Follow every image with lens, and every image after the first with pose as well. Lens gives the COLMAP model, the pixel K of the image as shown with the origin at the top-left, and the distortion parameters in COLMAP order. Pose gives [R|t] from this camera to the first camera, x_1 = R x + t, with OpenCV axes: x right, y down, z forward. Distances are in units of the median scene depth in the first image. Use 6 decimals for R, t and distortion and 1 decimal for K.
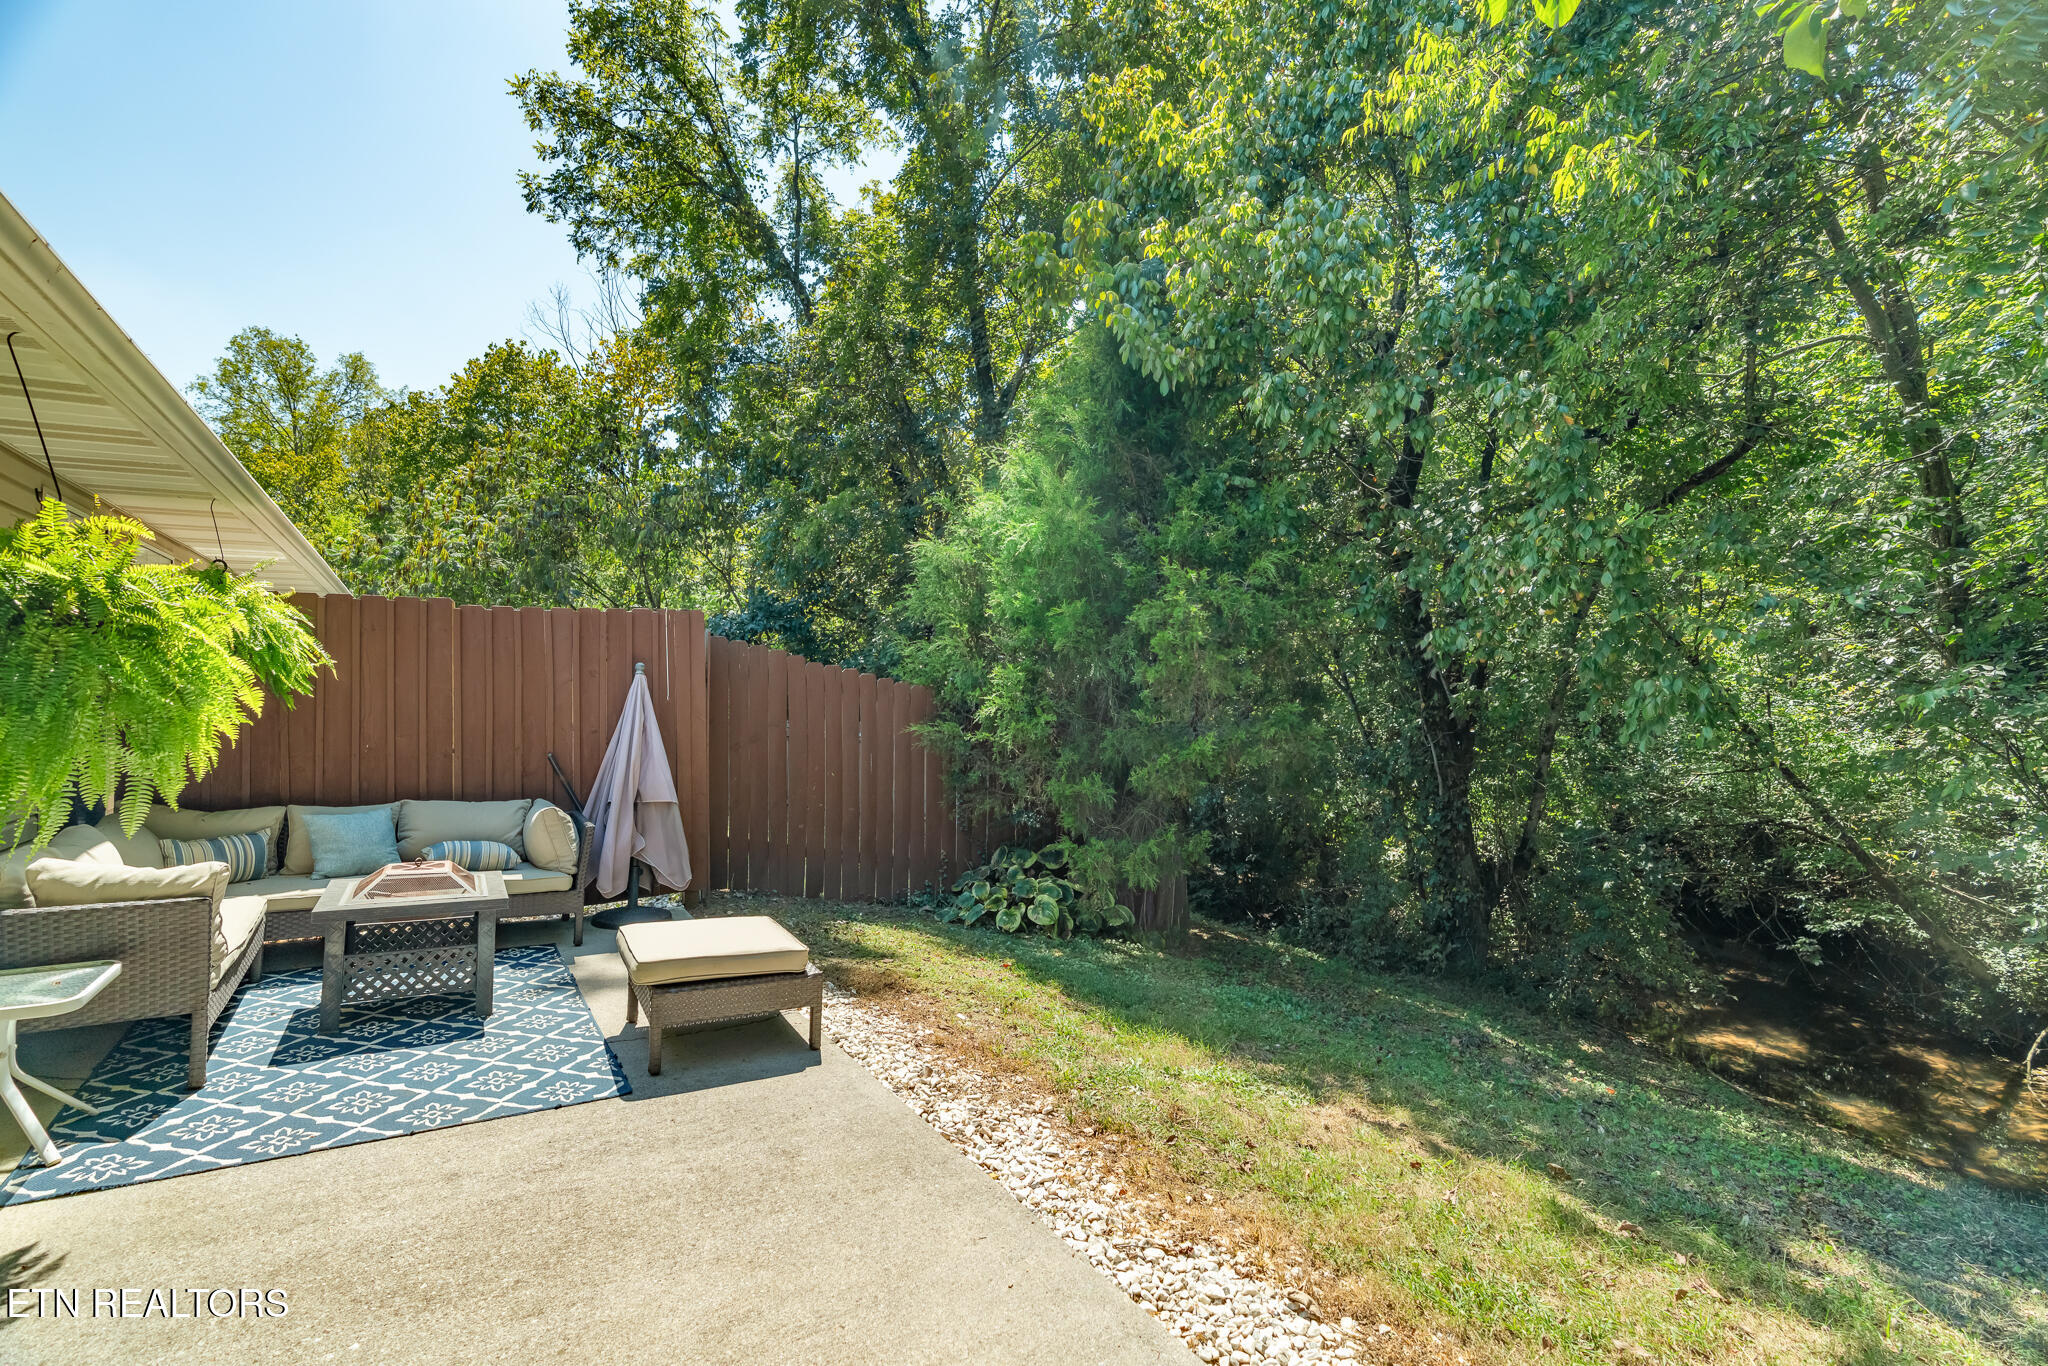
lens RADIAL K [[941.5, 0, 1011.3], [0, 941.5, 683.5], [0, 0, 1]] dist [-0.011231, 0.005942]
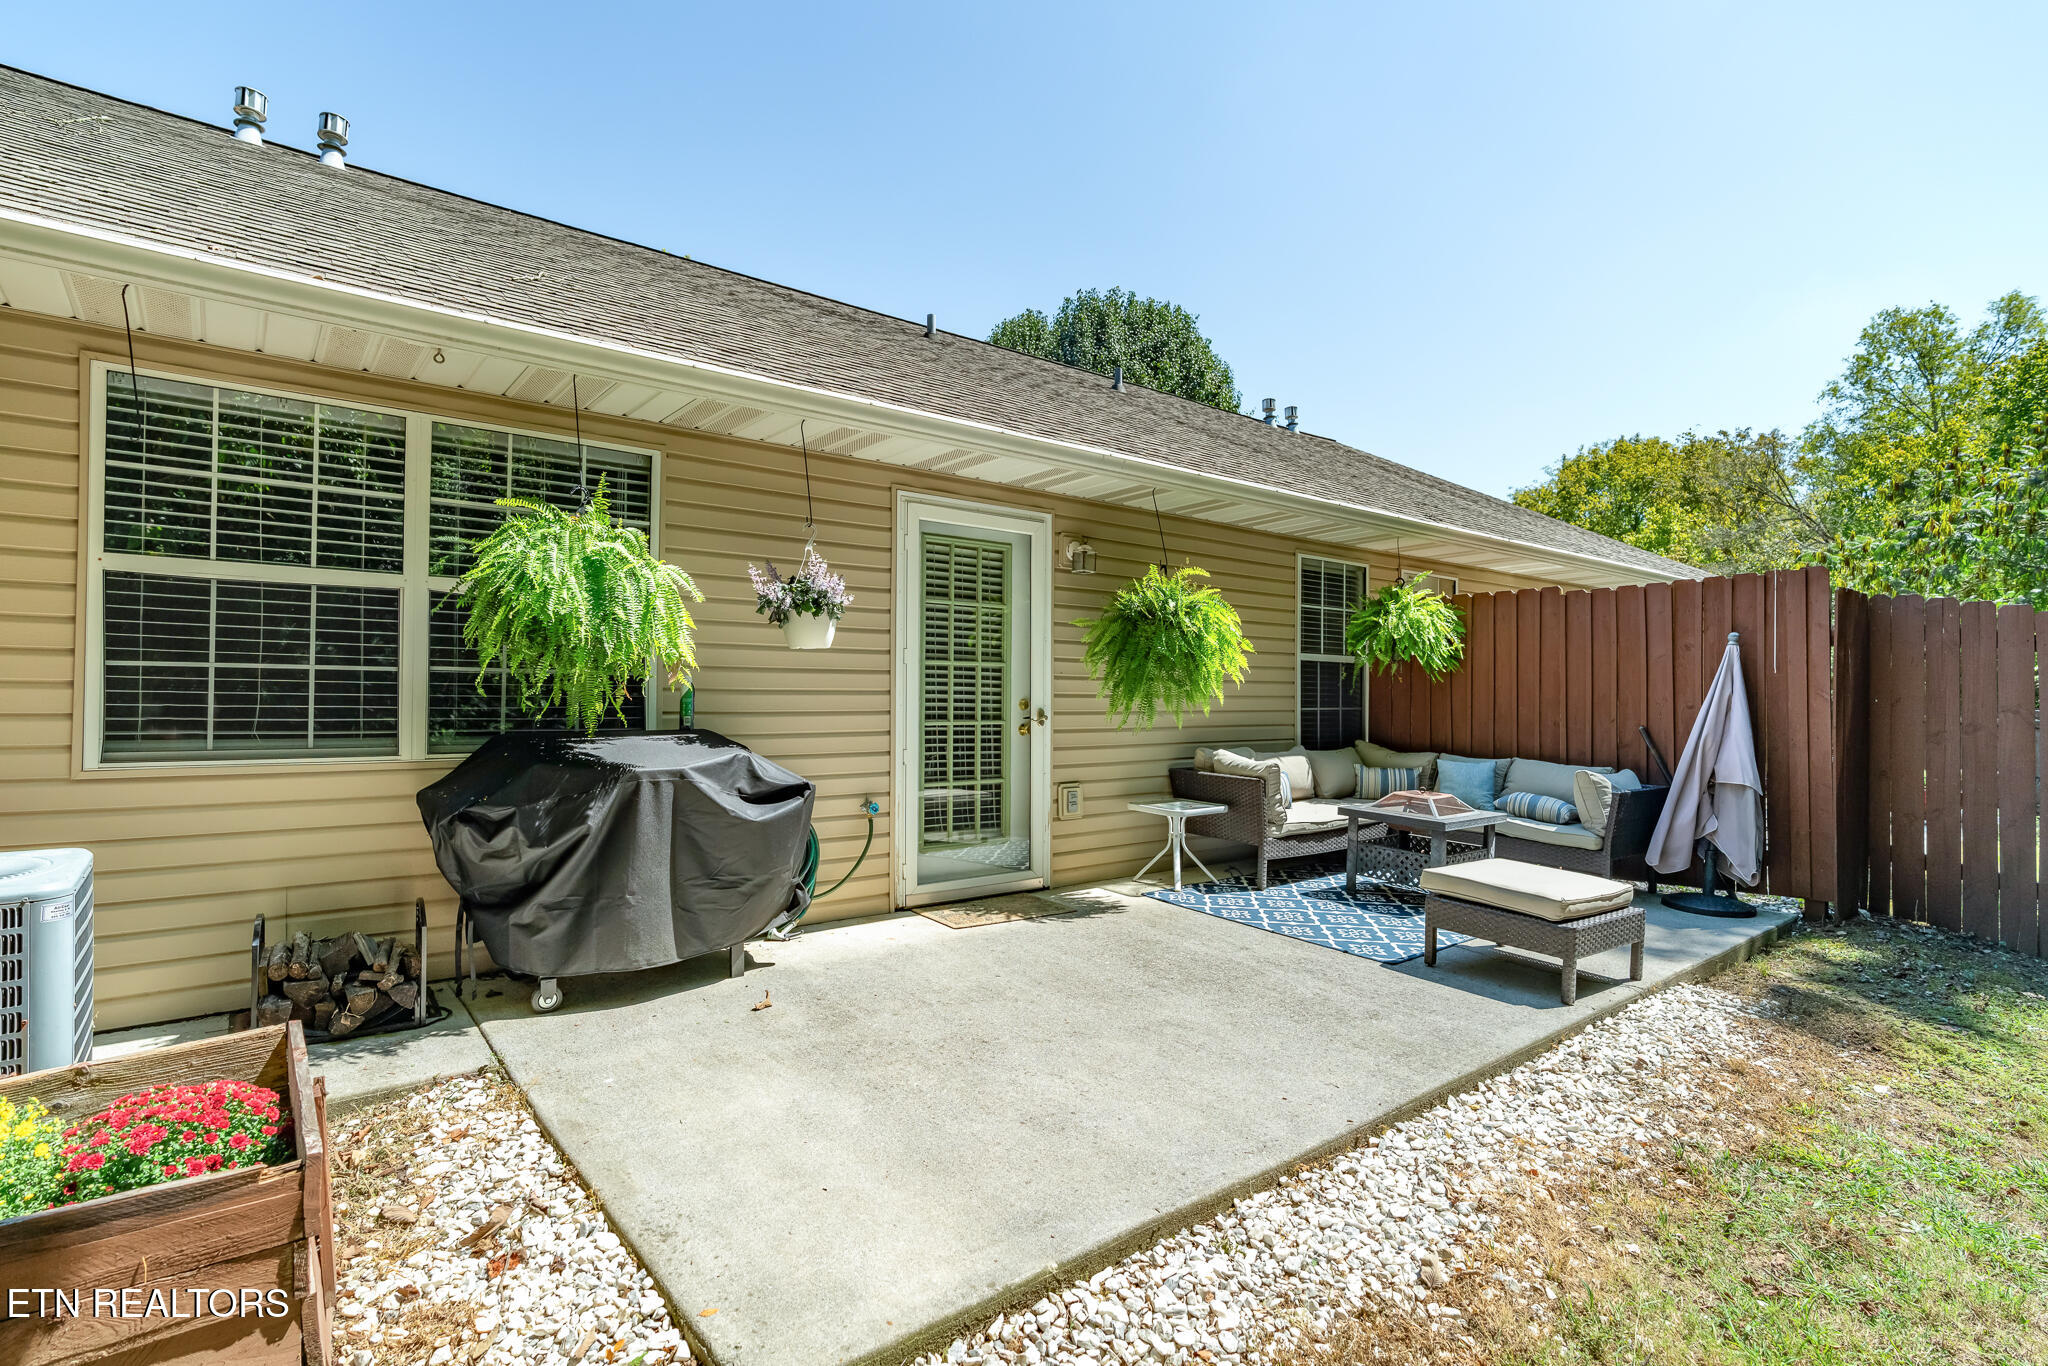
lens RADIAL K [[999.0, 0, 1010.6], [0, 999.0, 686.1], [0, 0, 1]] dist [0.019024, 0.000189]
pose [[0.097223, -0.011939, -0.995191, 0.517378], [-0.005604, 0.999906, -0.012543, 0.046476], [0.995247, 0.006796, 0.097147, 0.203166]]
